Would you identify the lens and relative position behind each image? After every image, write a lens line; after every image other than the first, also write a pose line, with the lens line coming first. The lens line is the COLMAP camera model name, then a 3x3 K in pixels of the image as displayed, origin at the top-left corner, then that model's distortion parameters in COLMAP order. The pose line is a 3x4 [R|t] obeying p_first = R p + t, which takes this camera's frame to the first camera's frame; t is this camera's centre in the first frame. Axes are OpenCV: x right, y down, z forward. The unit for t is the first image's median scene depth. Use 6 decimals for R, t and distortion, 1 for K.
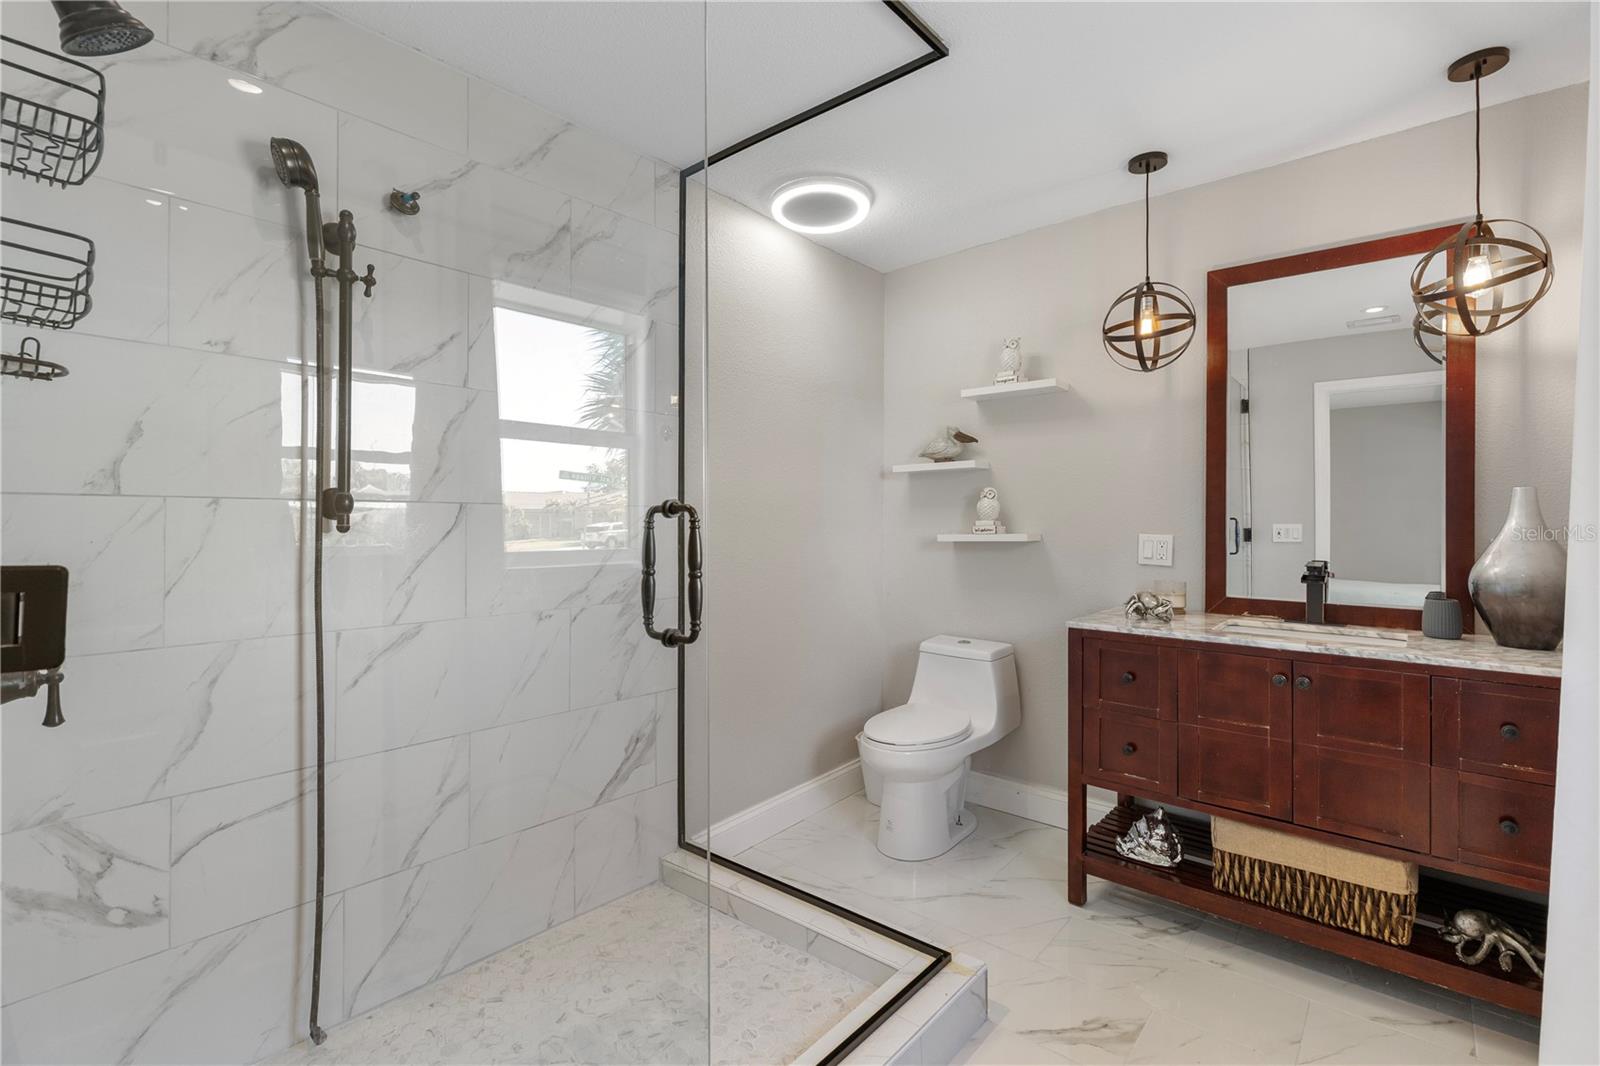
lens RADIAL K [[731.6, 0, 800.5], [0, 731.6, 529.4], [0, 0, 1]] dist [0.003879, -0.000298]
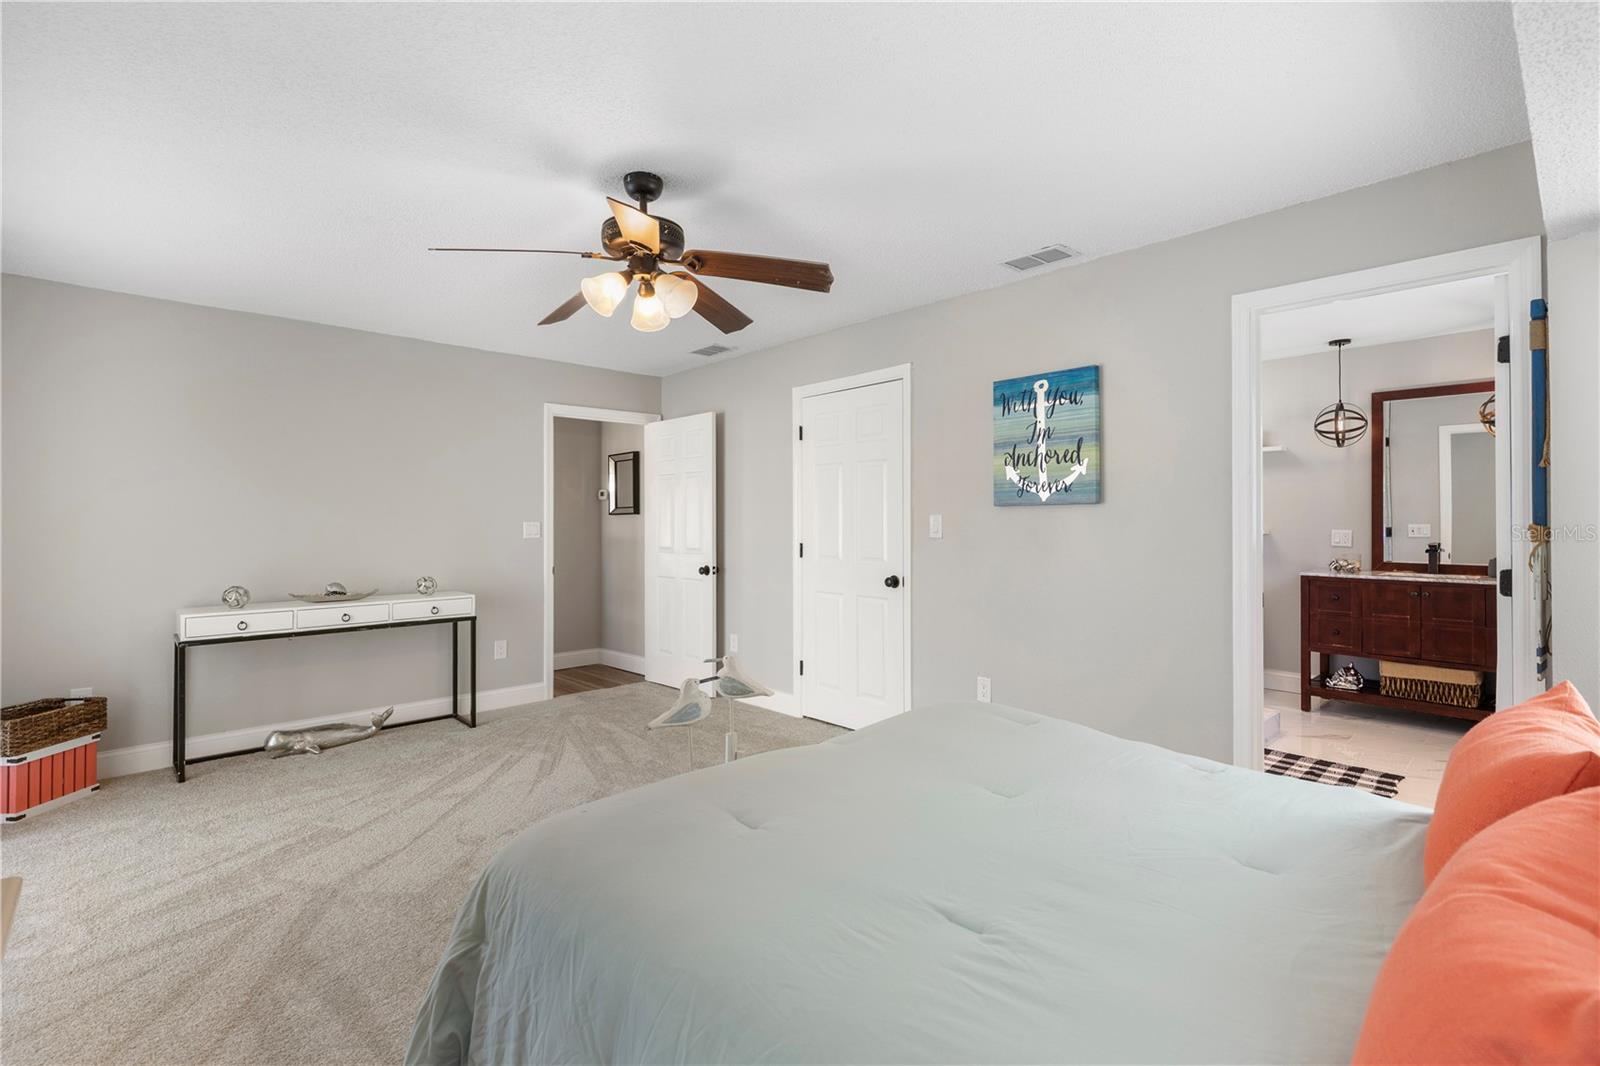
lens RADIAL K [[735.2, 0, 794.9], [0, 735.2, 529.8], [0, 0, 1]] dist [0.005663, -0.000238]
pose [[0.993075, -0.002835, -0.117445, -0.831725], [0.002485, 0.999992, -0.003122, 0.010811], [0.117453, 0.002808, 0.993074, -1.266835]]
